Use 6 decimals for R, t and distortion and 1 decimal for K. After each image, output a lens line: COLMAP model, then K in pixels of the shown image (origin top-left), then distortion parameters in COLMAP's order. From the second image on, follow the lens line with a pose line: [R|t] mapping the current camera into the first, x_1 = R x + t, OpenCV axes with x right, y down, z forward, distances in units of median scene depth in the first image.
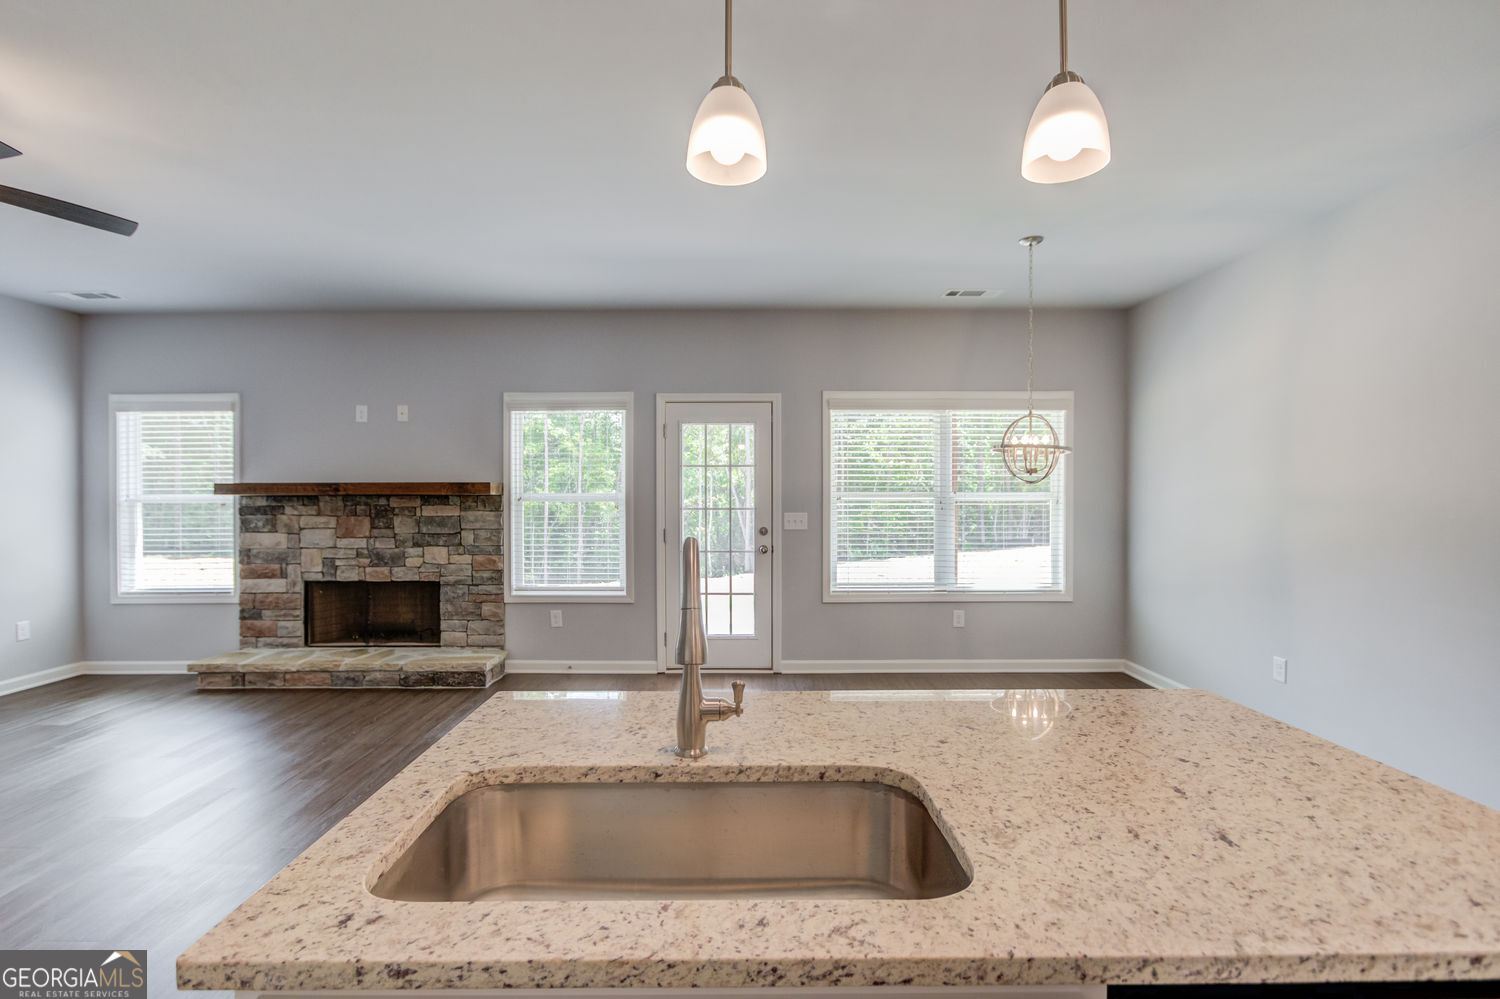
lens RADIAL K [[703.2, 0, 732.6], [0, 703.2, 500.6], [0, 0, 1]] dist [-0.007980, 0.002311]
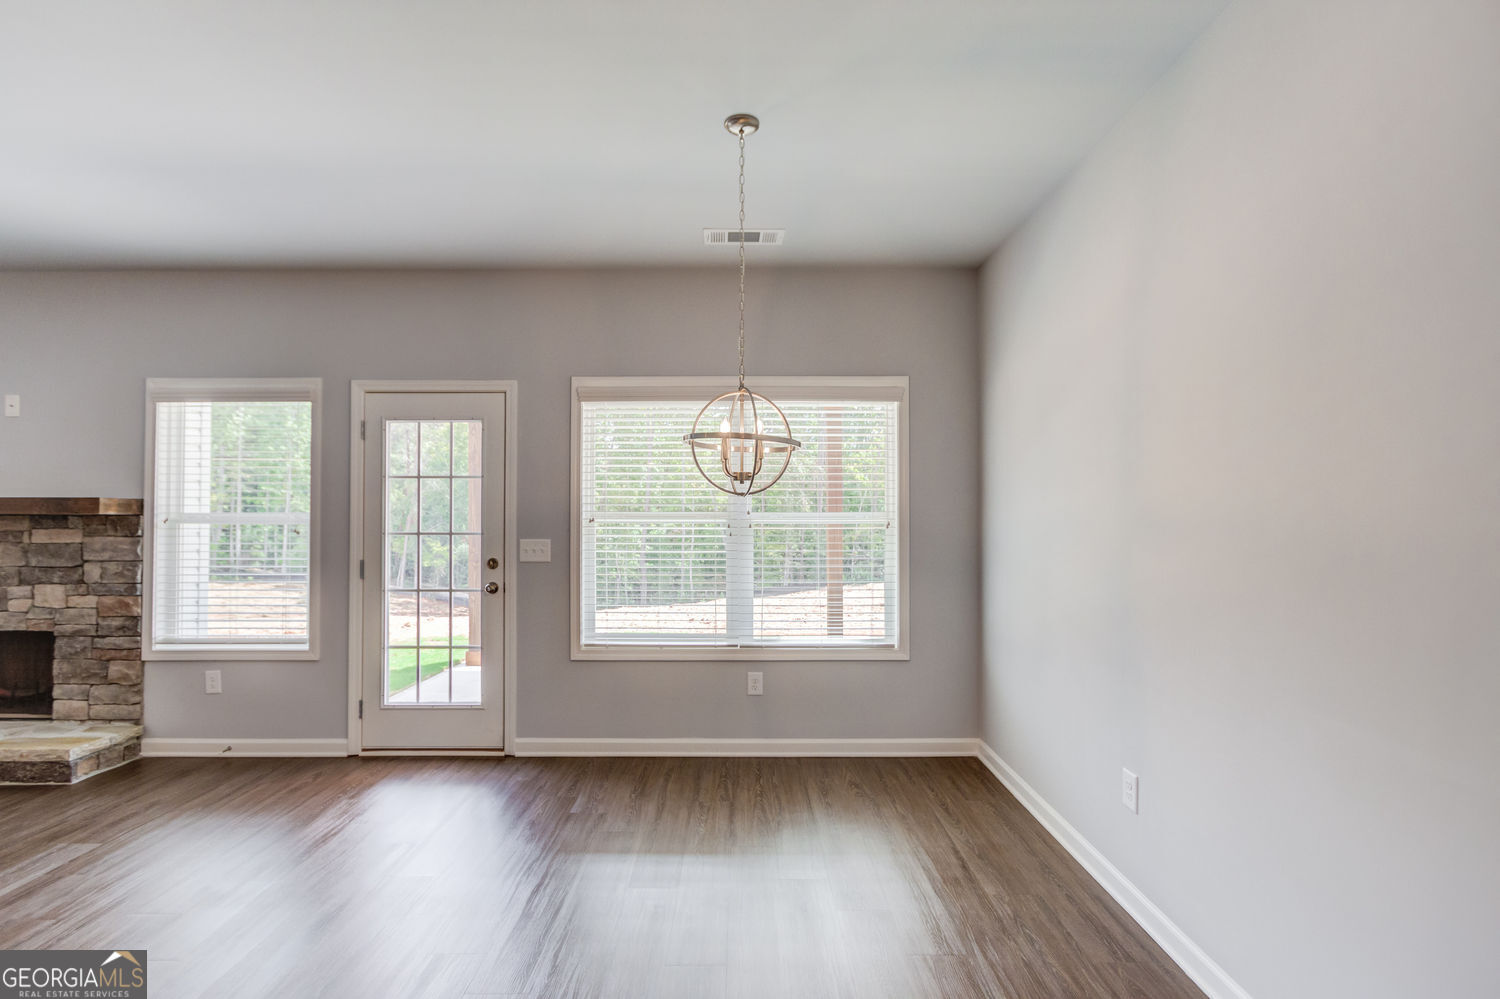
lens RADIAL K [[703.2, 0, 739.5], [0, 703.2, 506.8], [0, 0, 1]] dist [-0.007980, 0.002311]
pose [[0.999987, 0.001149, 0.004942, 0.301732], [-0.001030, 0.999711, -0.024011, 0.000513], [-0.004968, 0.024006, 0.999699, 0.256563]]
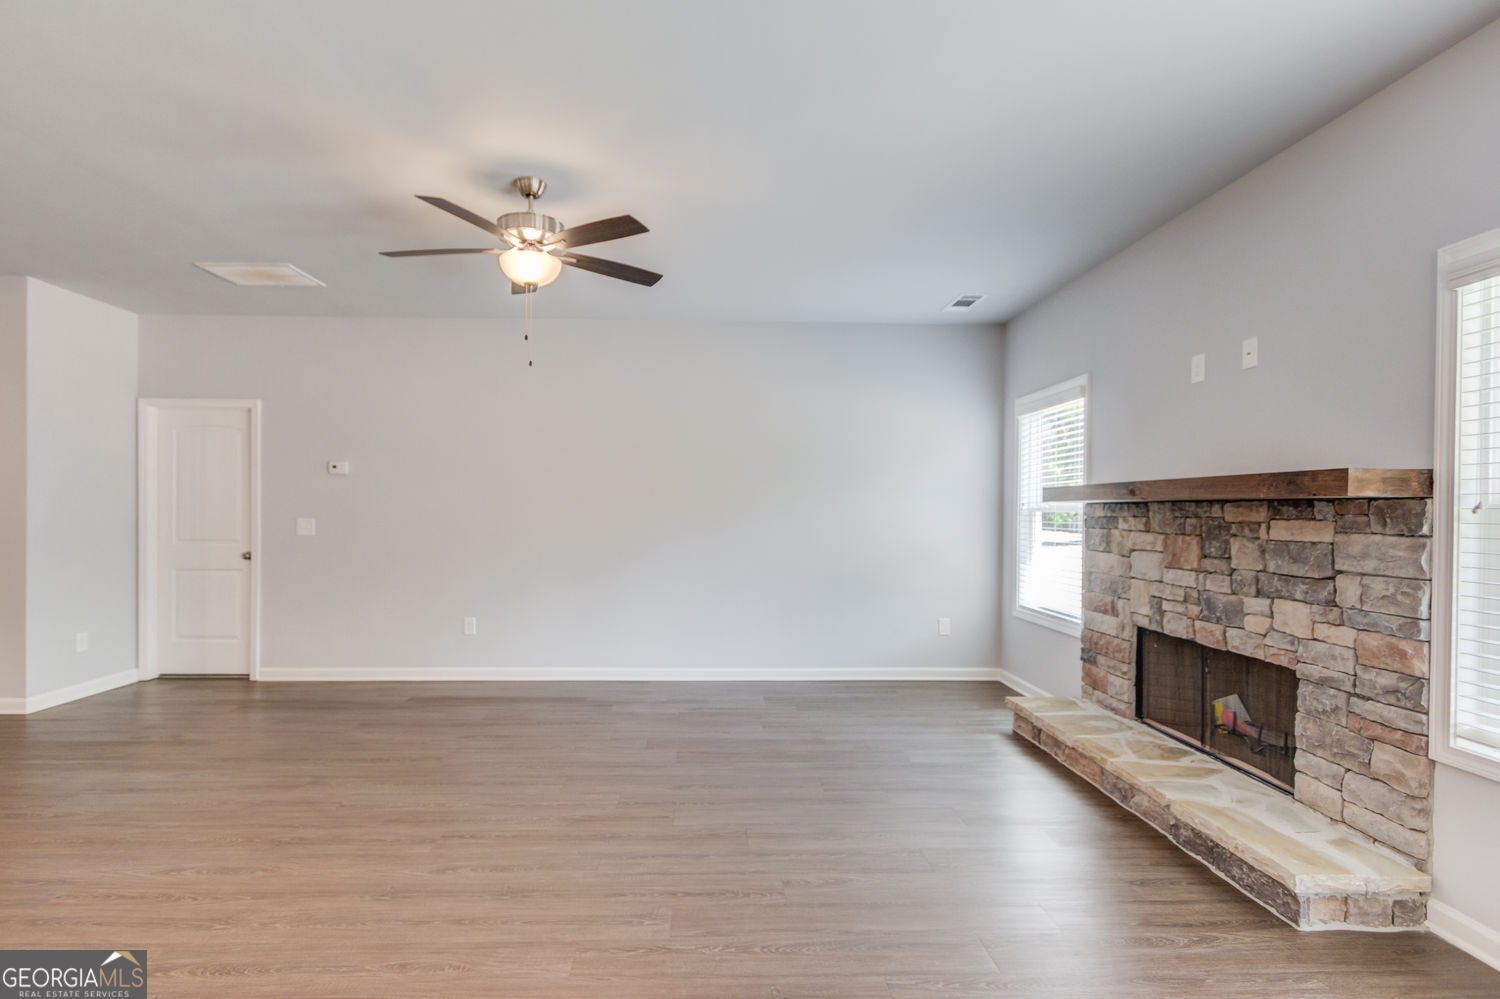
lens RADIAL K [[703.2, 0, 726.4], [0, 703.2, 512.8], [0, 0, 1]] dist [-0.007980, 0.002311]
pose [[0.032707, 0.007946, -0.999433, 0.071734], [-0.016023, 0.999844, 0.007425, 0.004402], [0.999337, 0.015771, 0.032829, 0.572127]]
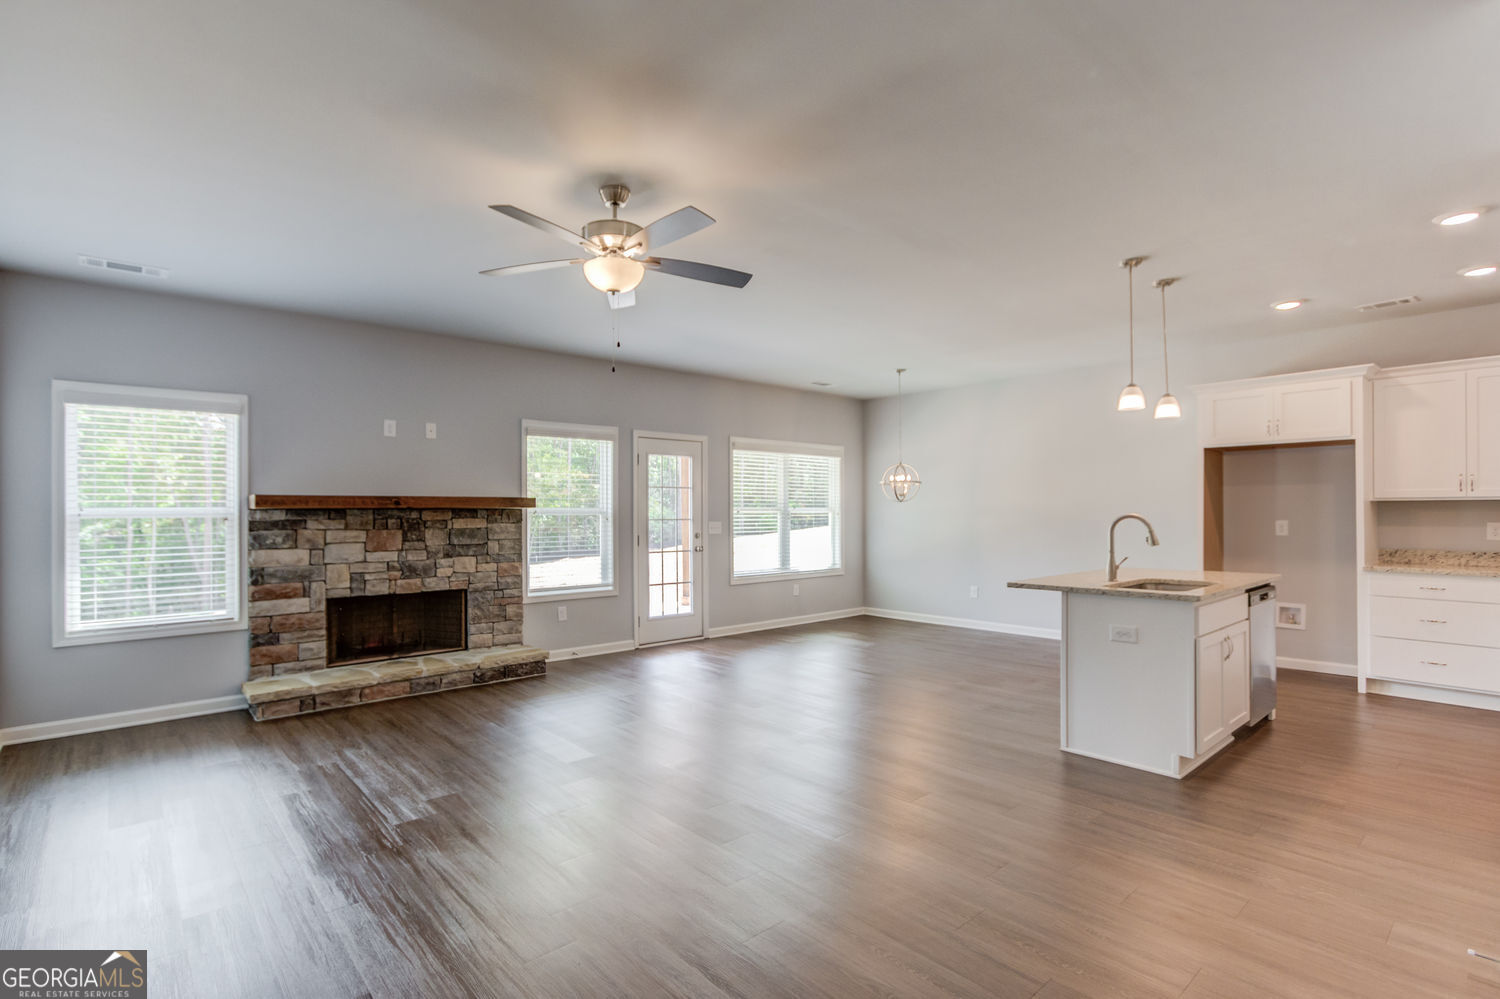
lens RADIAL K [[739.1, 0, 718.3], [0, 739.1, 507.2], [0, 0, 1]] dist [-0.007104, 0.004731]
pose [[0.751524, 0.002977, 0.659699, -0.877743], [0.004533, 0.999943, -0.009676, 0.002389], [-0.659690, 0.010262, 0.751468, -0.108700]]
